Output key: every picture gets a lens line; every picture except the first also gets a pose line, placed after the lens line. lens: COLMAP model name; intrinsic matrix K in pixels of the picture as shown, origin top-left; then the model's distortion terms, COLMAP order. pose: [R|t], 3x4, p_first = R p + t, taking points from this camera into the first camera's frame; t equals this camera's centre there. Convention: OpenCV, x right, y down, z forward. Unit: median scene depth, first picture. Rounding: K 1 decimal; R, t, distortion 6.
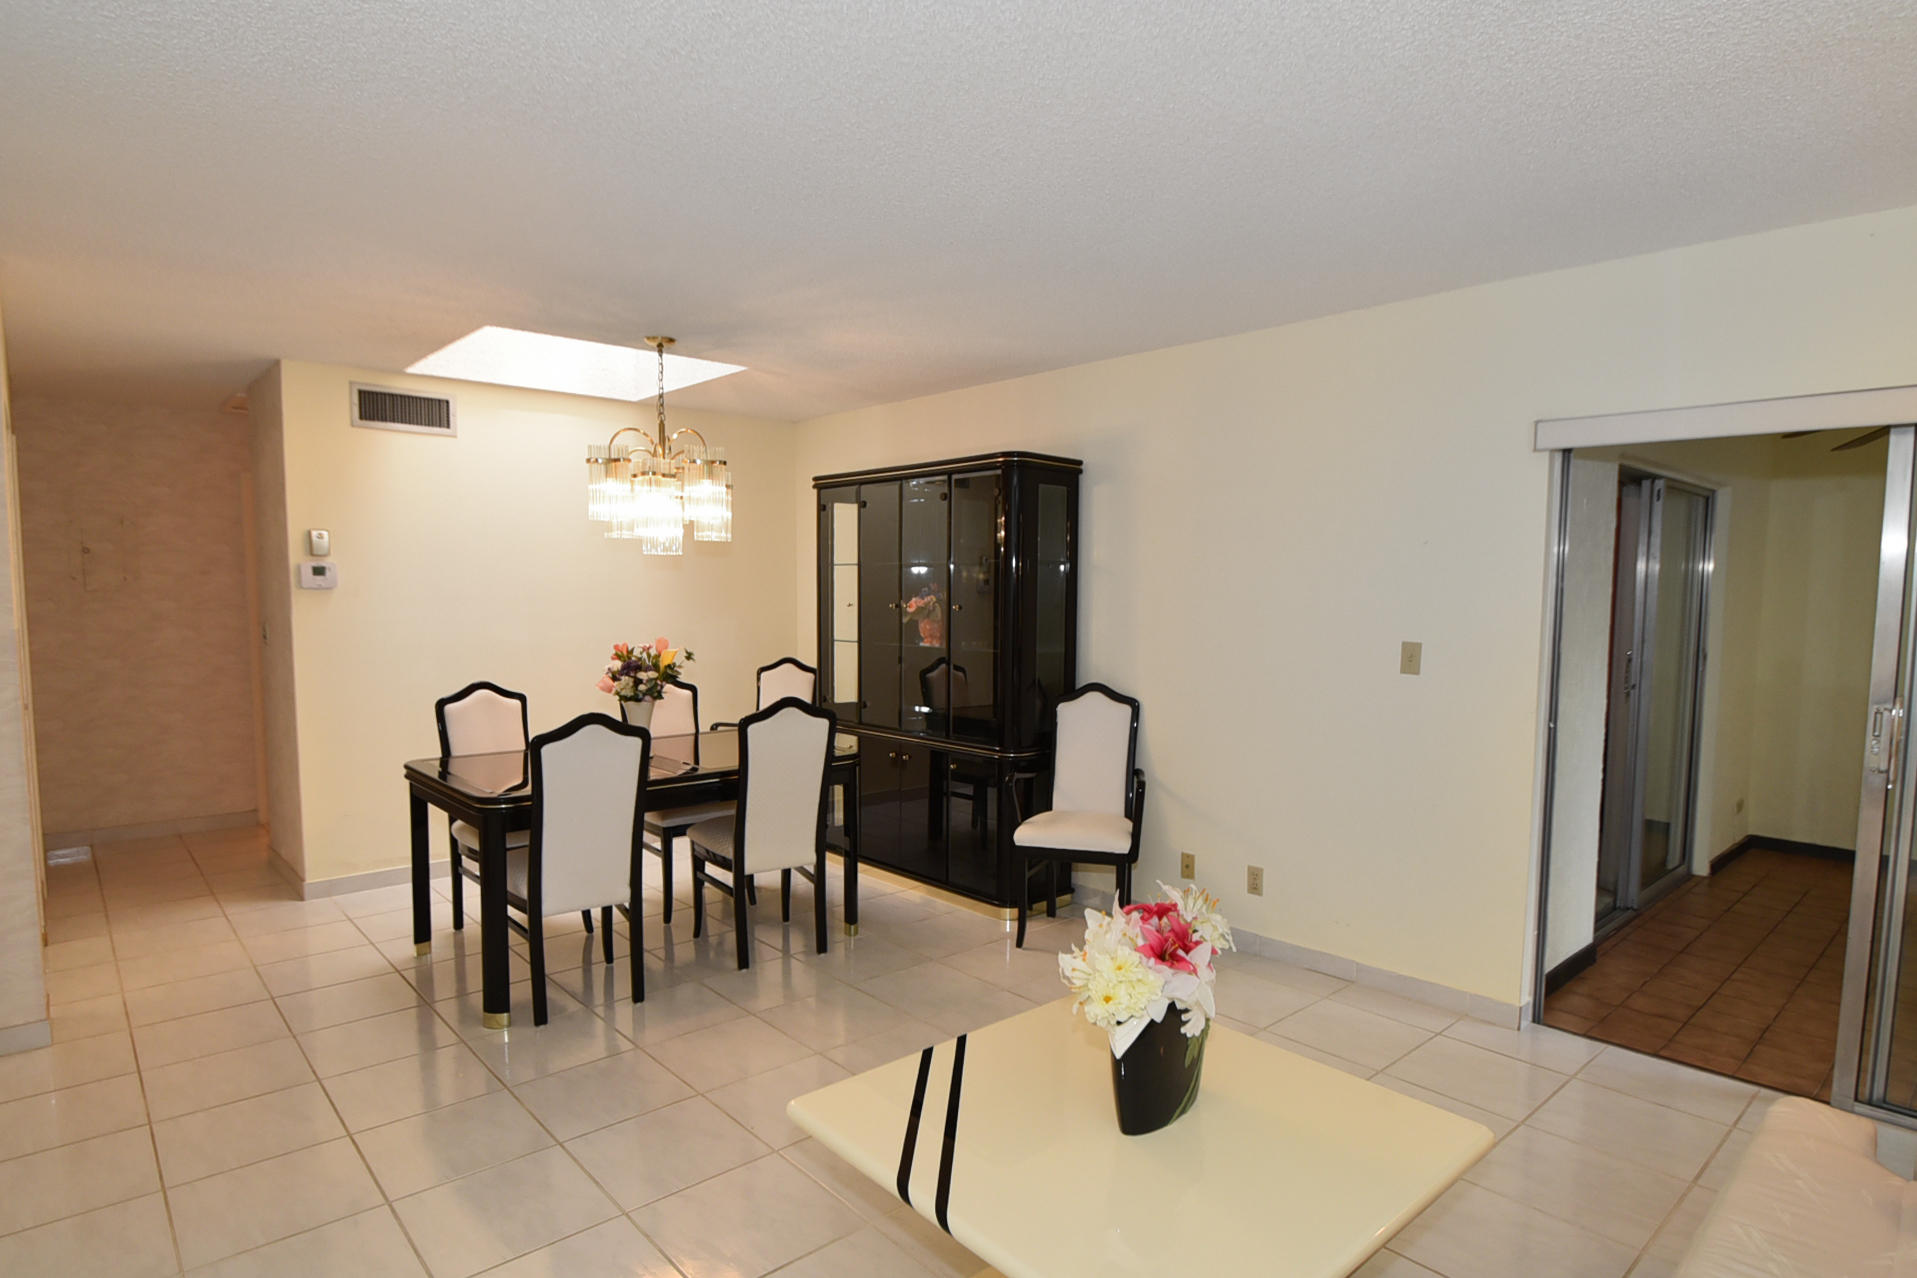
lens RADIAL K [[1004.1, 0, 923.8], [0, 1004.1, 674.1], [0, 0, 1]] dist [0.017829, 0.000246]
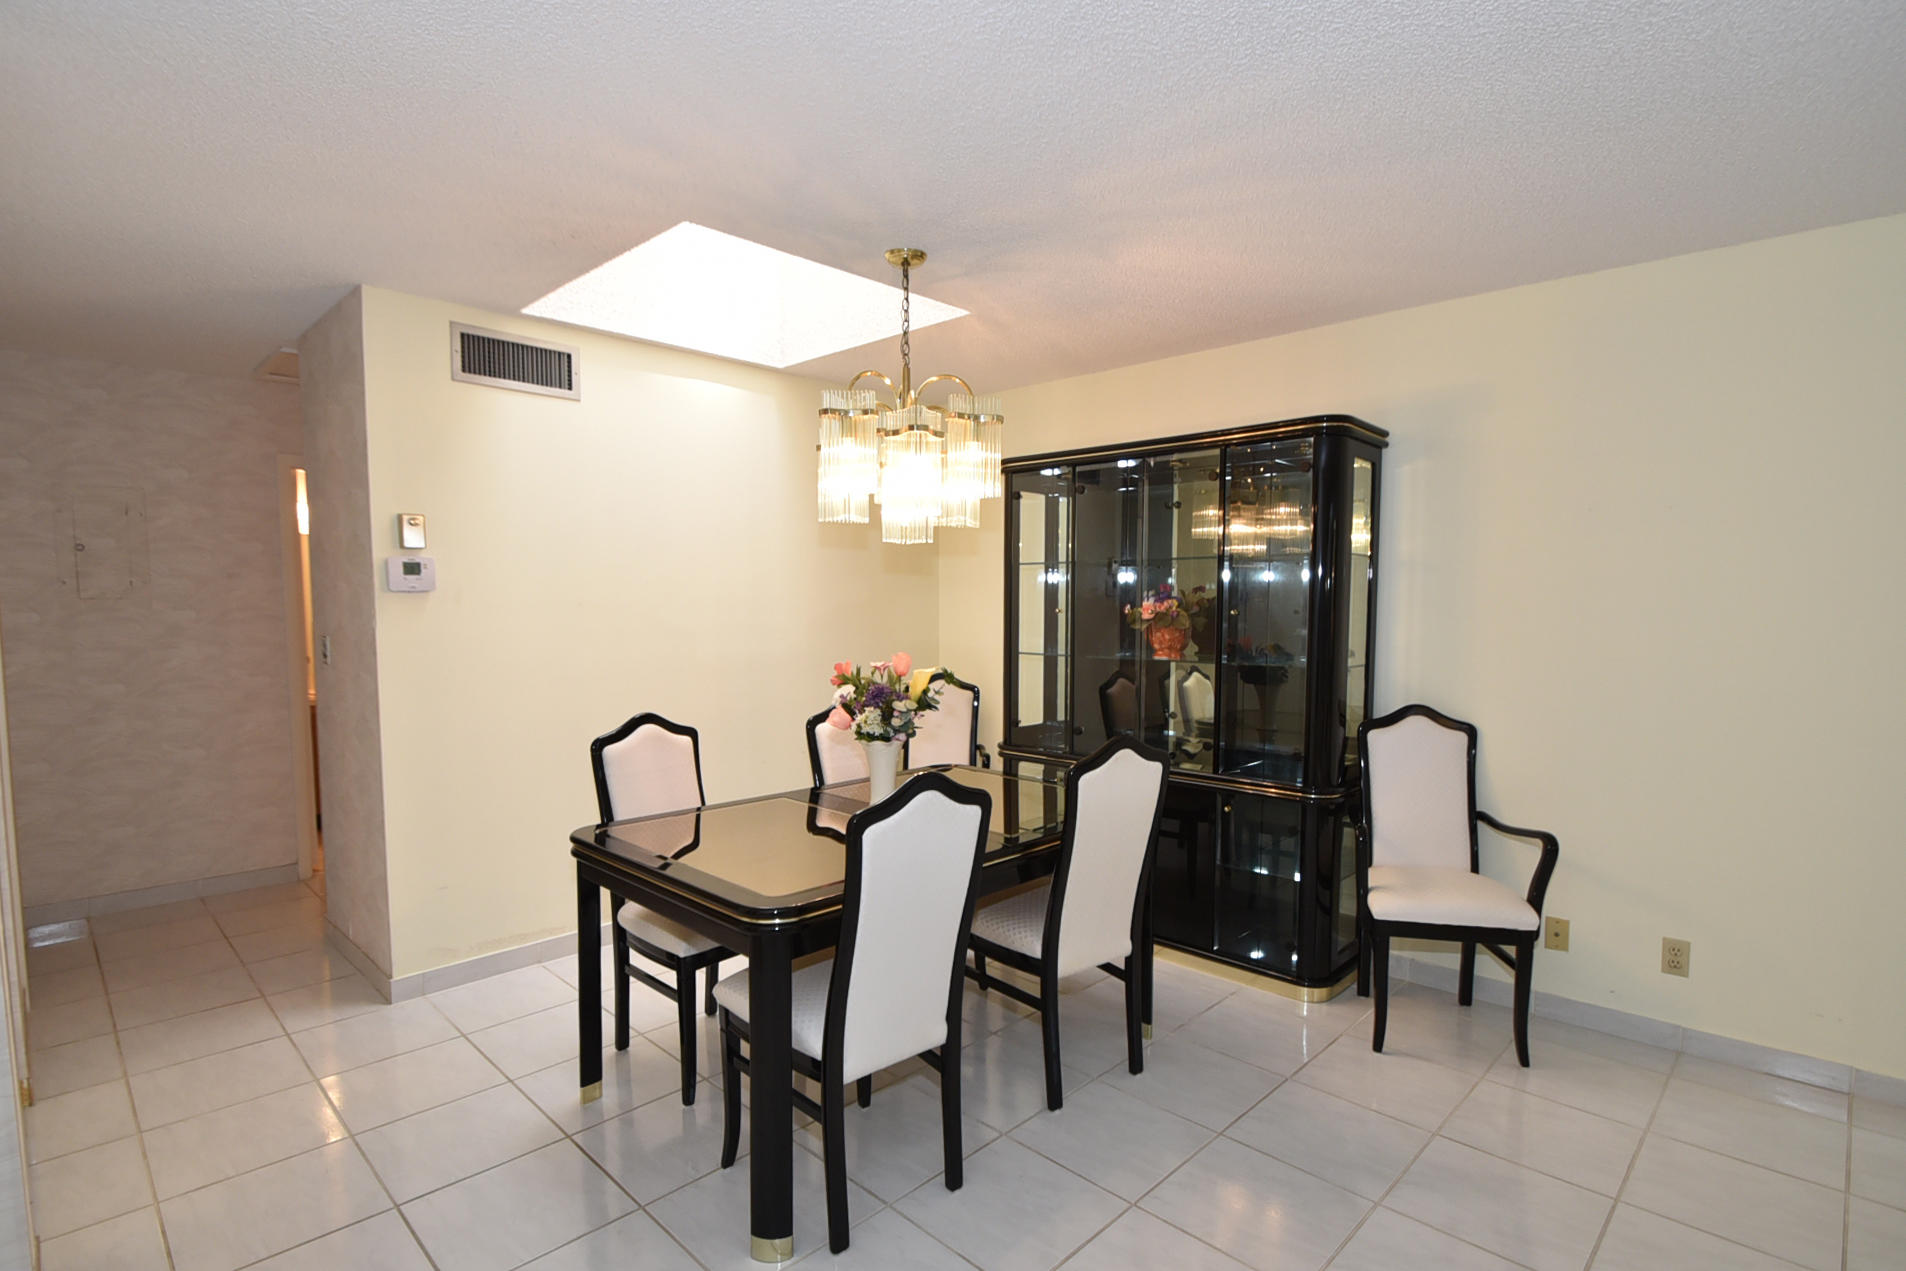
lens RADIAL K [[909.3, 0, 952.3], [0, 909.3, 671.1], [0, 0, 1]] dist [0.016757, -0.007193]
pose [[0.996790, -0.009828, 0.079453, -0.254627], [0.010420, 0.999921, -0.007044, -0.016514], [-0.079377, 0.007849, 0.996814, 0.291786]]
